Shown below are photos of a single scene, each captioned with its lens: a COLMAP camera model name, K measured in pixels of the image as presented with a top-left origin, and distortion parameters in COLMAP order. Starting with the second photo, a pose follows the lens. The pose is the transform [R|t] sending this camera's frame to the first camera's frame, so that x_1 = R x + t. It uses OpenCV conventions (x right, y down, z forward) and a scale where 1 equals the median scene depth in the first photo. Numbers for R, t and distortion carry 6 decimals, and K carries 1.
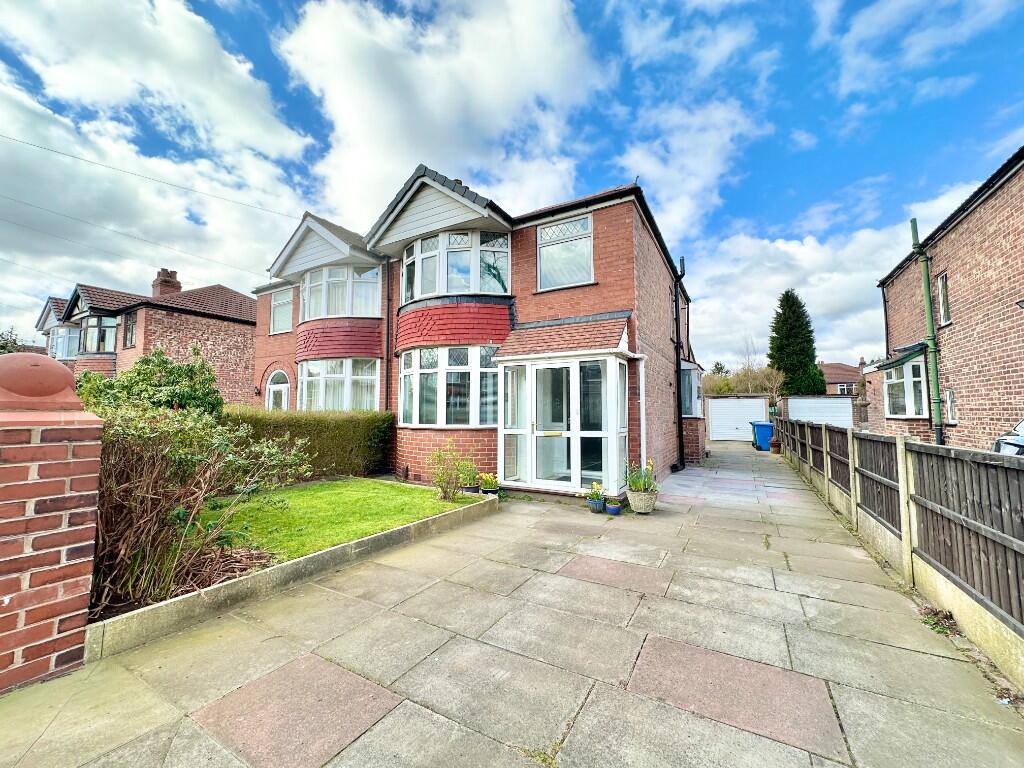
lens RADIAL K [[407.2, 0, 513.6], [0, 407.2, 384.1], [0, 0, 1]] dist [-0.000979, -0.000197]
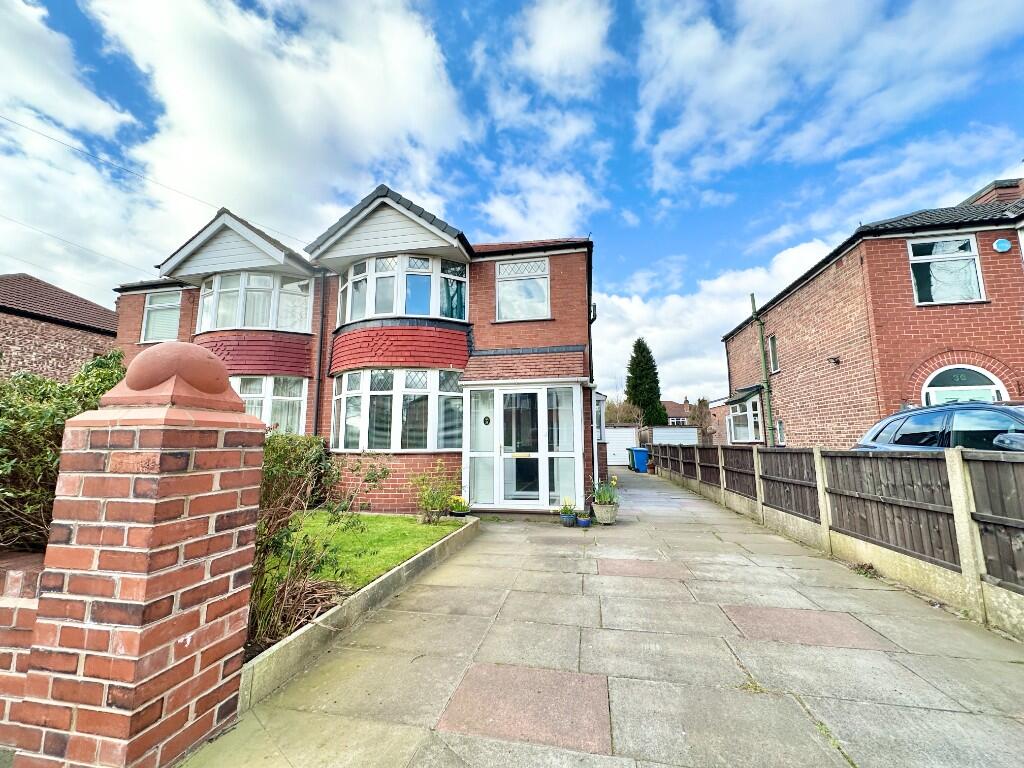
lens RADIAL K [[406.4, 0, 512.0], [0, 406.4, 384.0], [0, 0, 1]] dist [-0.002435, -0.000250]
pose [[0.947167, 0.041312, 0.318070, -0.244656], [-0.016765, 0.996691, -0.079530, 0.019746], [-0.320303, 0.069996, 0.944726, -0.004399]]
